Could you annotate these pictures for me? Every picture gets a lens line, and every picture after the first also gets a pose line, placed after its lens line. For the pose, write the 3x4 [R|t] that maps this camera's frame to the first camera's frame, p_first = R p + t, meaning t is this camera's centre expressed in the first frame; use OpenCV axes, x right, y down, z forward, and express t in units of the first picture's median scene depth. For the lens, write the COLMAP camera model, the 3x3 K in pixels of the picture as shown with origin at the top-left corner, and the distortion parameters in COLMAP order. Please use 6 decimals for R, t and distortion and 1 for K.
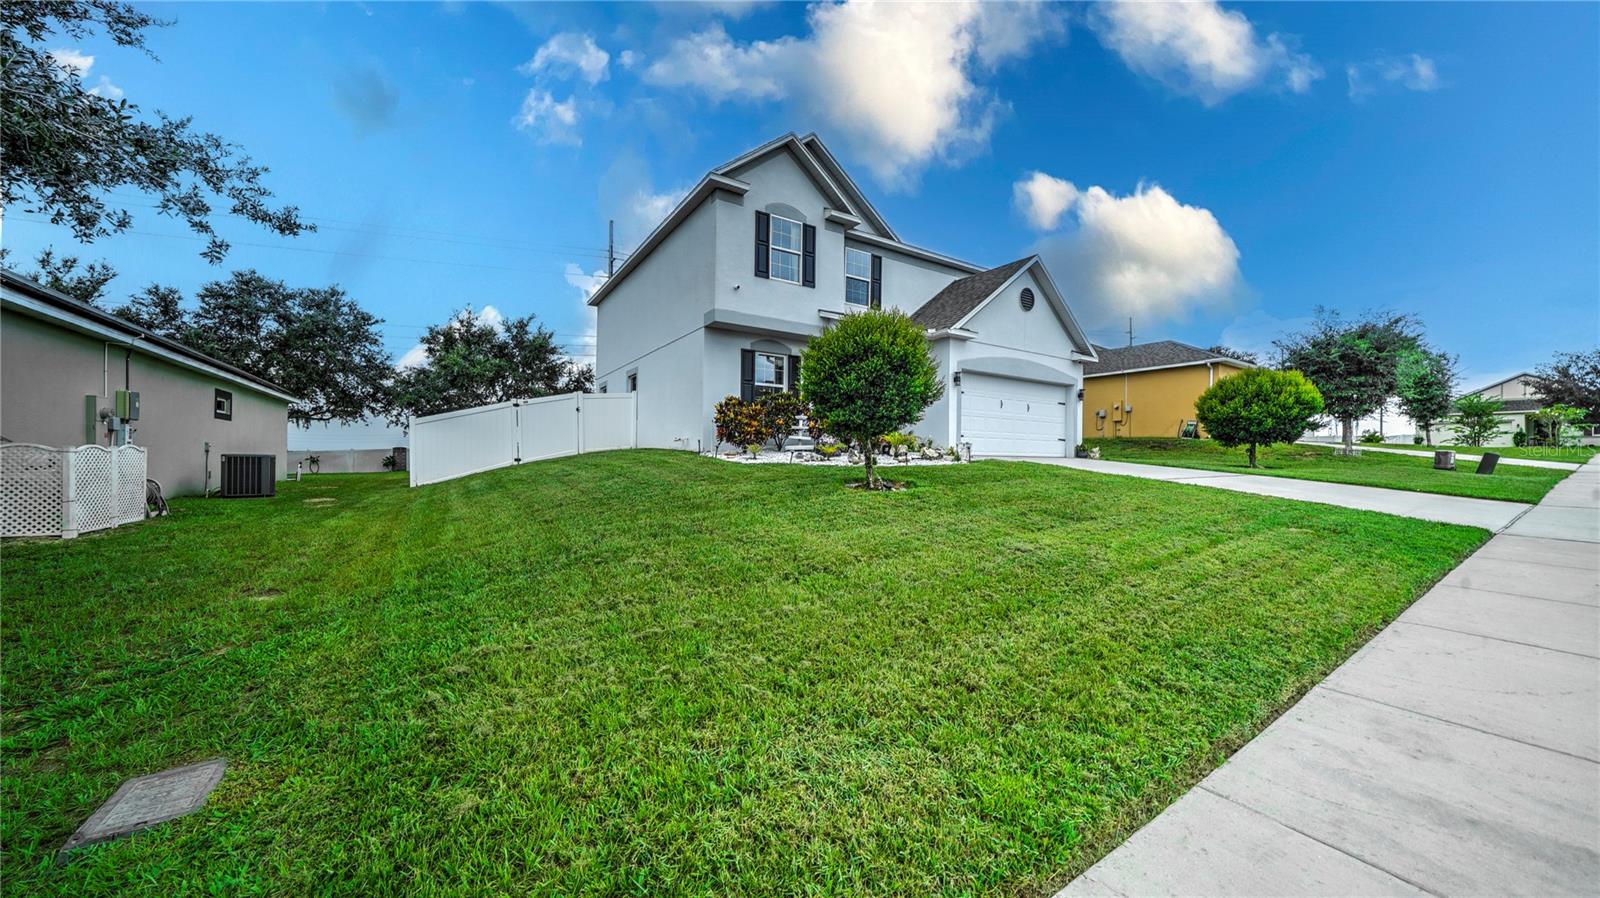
lens RADIAL K [[559.7, 0, 792.2], [0, 559.7, 458.1], [0, 0, 1]] dist [-0.019357, -0.000038]
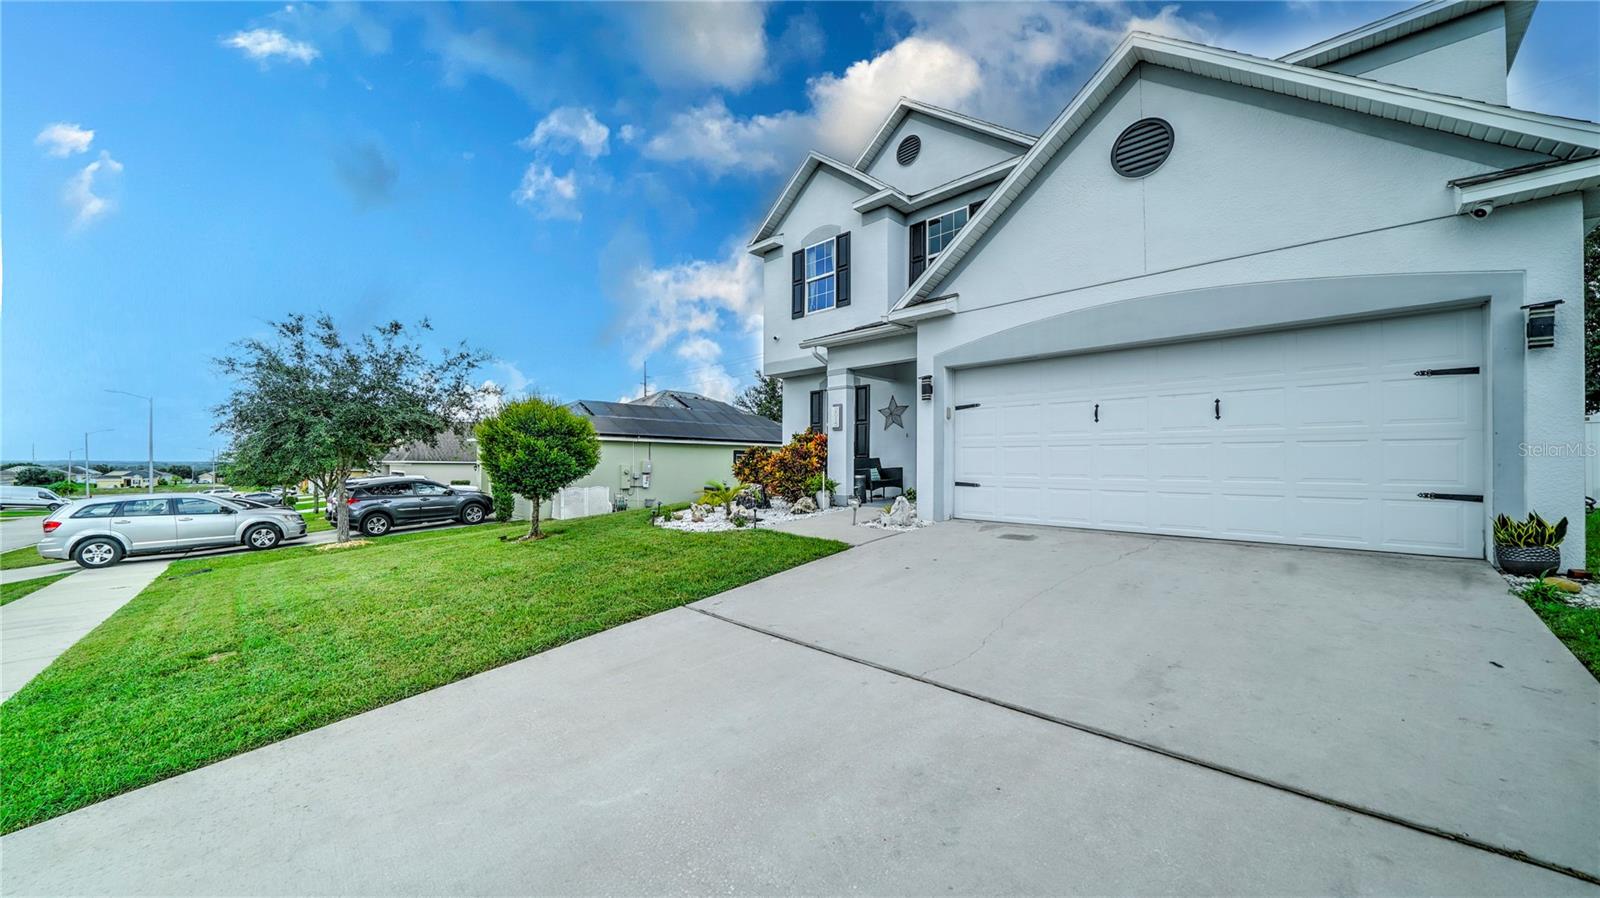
lens RADIAL K [[559.7, 0, 792.2], [0, 559.7, 458.1], [0, 0, 1]] dist [-0.019357, -0.000038]
pose [[0.216075, -0.025128, -0.976053, 0.844903], [-0.013908, 0.999488, -0.028811, -0.050169], [0.976278, 0.019800, 0.215615, 0.751883]]
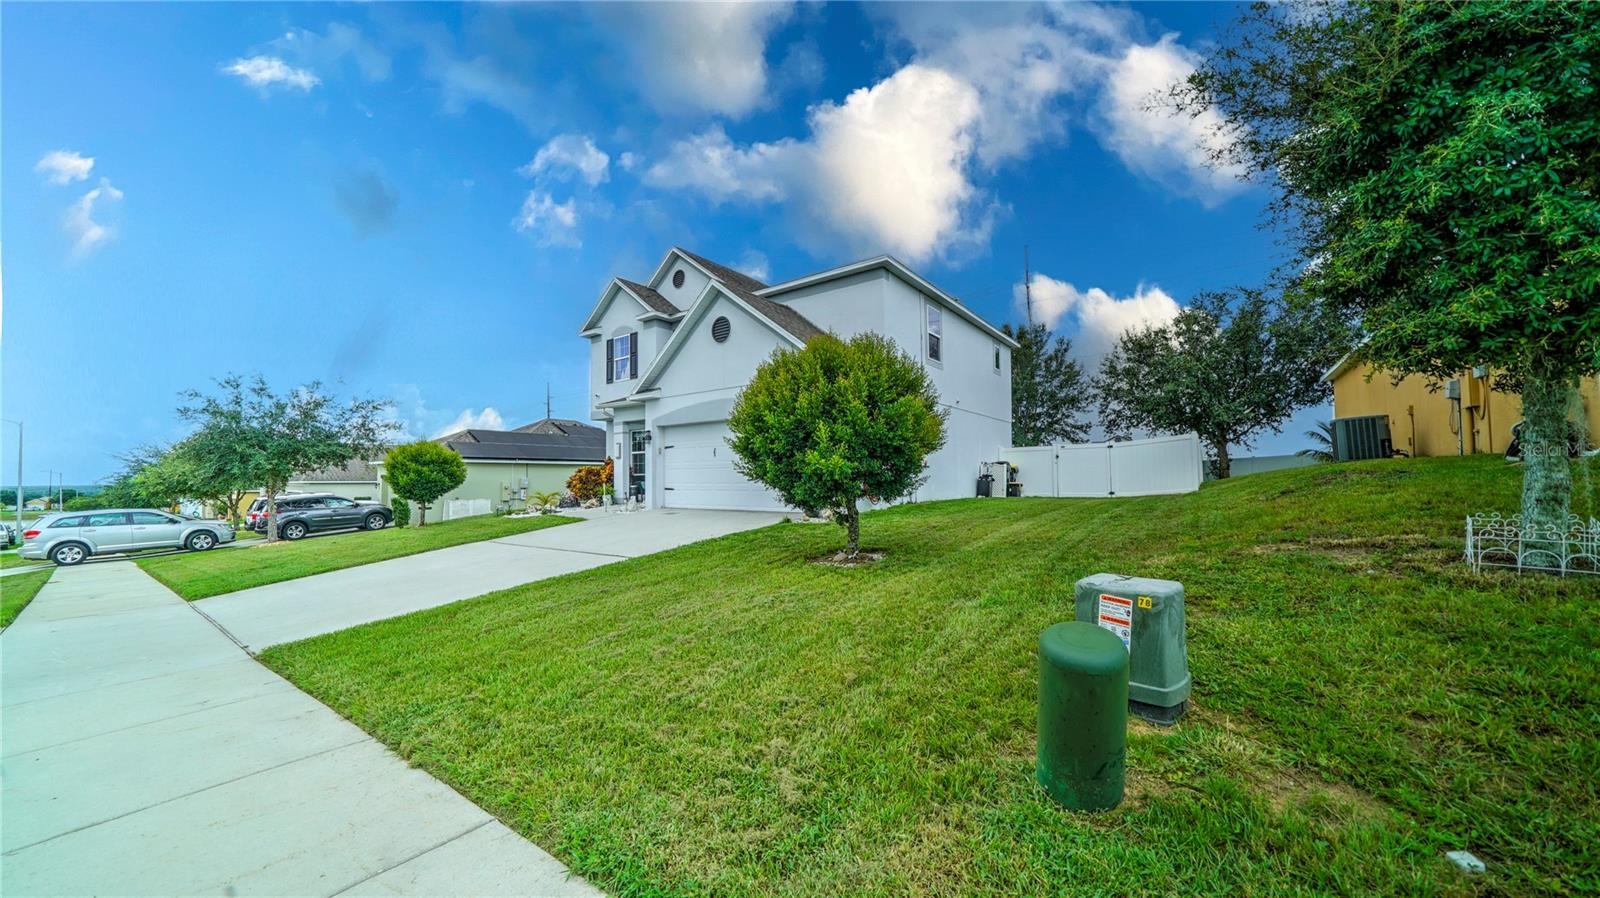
lens RADIAL K [[559.7, 0, 792.2], [0, 559.7, 458.1], [0, 0, 1]] dist [-0.019357, -0.000038]
pose [[0.346809, -0.053444, -0.936412, 1.419032], [0.003506, 0.998442, -0.055686, -0.040283], [0.937929, 0.016029, 0.346456, 0.902801]]
